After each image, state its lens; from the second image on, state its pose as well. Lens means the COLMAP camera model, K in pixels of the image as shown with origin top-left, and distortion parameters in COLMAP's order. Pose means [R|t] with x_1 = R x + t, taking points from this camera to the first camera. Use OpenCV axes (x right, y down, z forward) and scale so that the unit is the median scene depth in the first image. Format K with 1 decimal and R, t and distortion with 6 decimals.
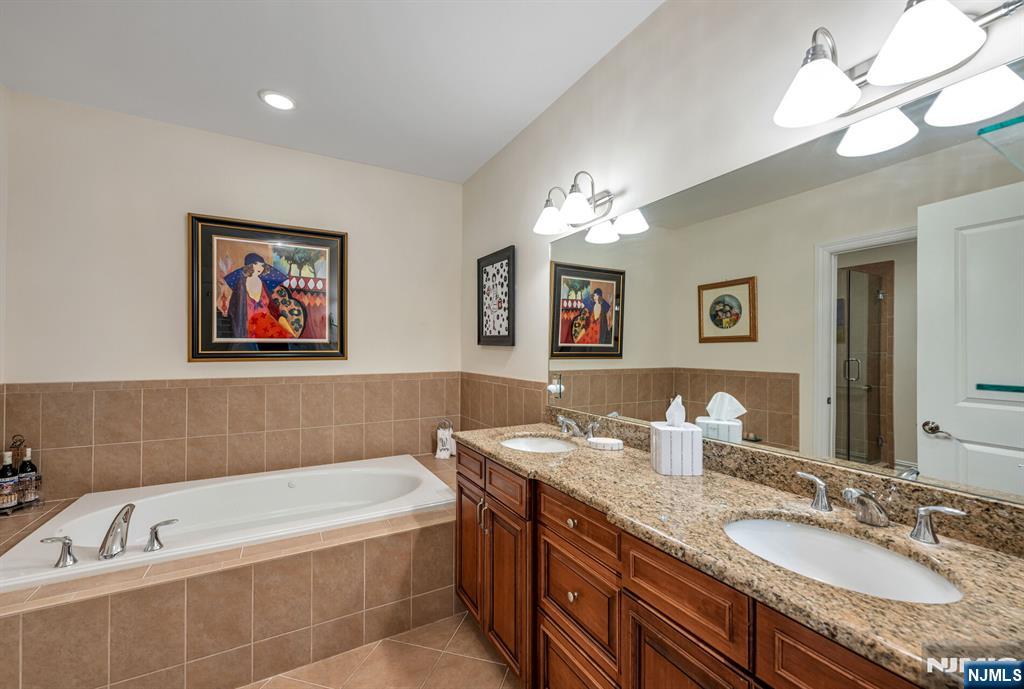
lens RADIAL K [[413.7, 0, 512.0], [0, 413.7, 344.5], [0, 0, 1]] dist [0.000198, -0.000048]
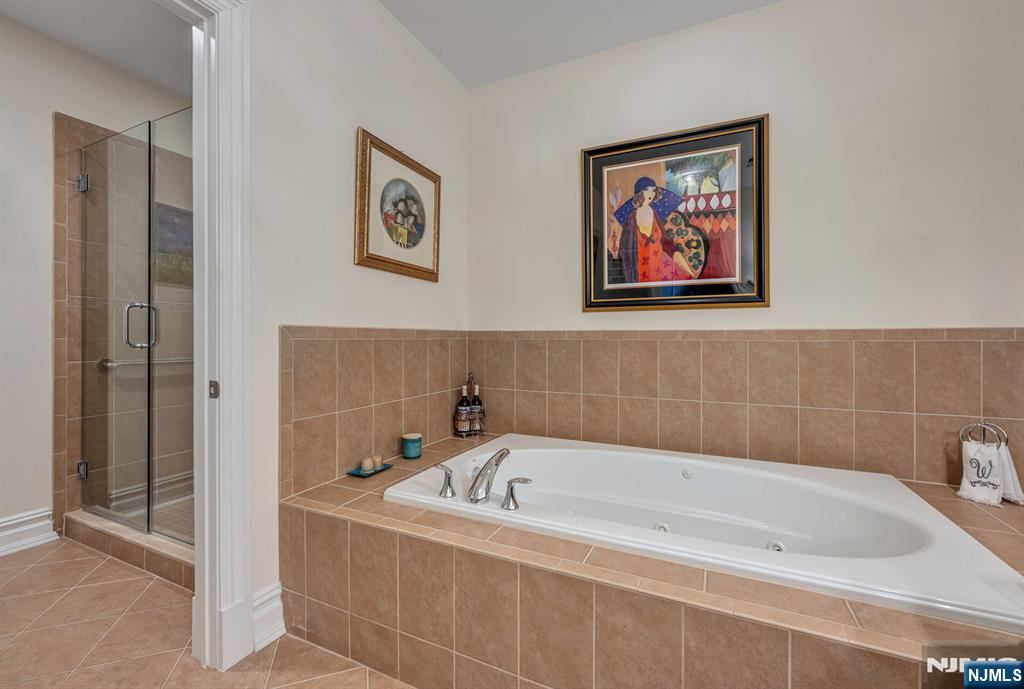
lens RADIAL K [[424.3, 0, 519.4], [0, 424.3, 335.5], [0, 0, 1]] dist [-0.001447, -0.000025]
pose [[0.588759, -0.003721, -0.808300, -0.095766], [0.006685, 0.999978, 0.000266, 0.087752], [0.808281, -0.005560, 0.588771, 0.308590]]
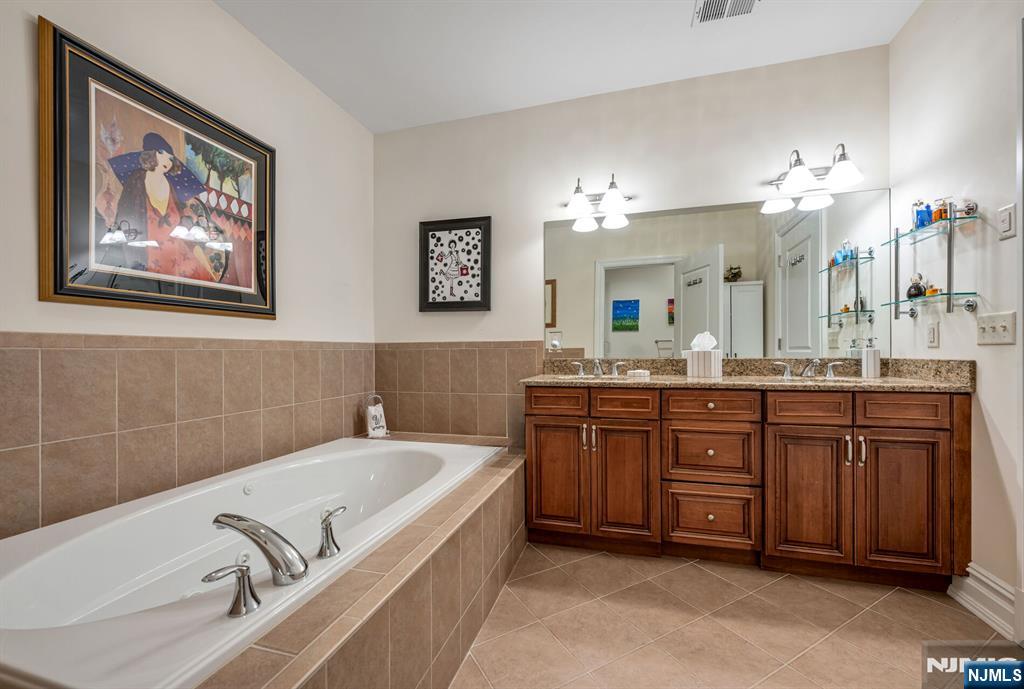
lens RADIAL K [[411.1, 0, 512.0], [0, 411.1, 354.0], [0, 0, 1]] dist [0.000057, -0.000211]
pose [[0.713579, -0.010562, 0.700495, -0.675794], [0.002276, 0.999916, 0.012759, 0.098470], [-0.700571, -0.007510, 0.713543, 0.191619]]
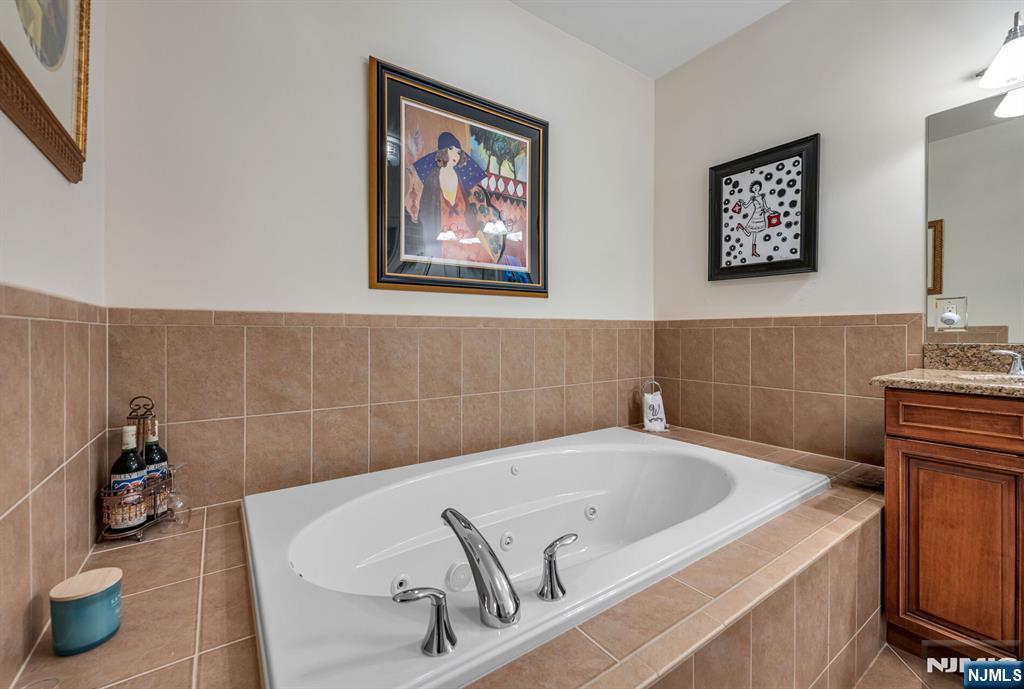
lens RADIAL K [[424.3, 0, 519.4], [0, 424.3, 335.5], [0, 0, 1]] dist [-0.001447, -0.000025]
pose [[0.994070, -0.004926, 0.108631, -0.582870], [0.003333, 0.999884, 0.014844, 0.100592], [-0.108691, -0.014394, 0.993971, 0.291669]]
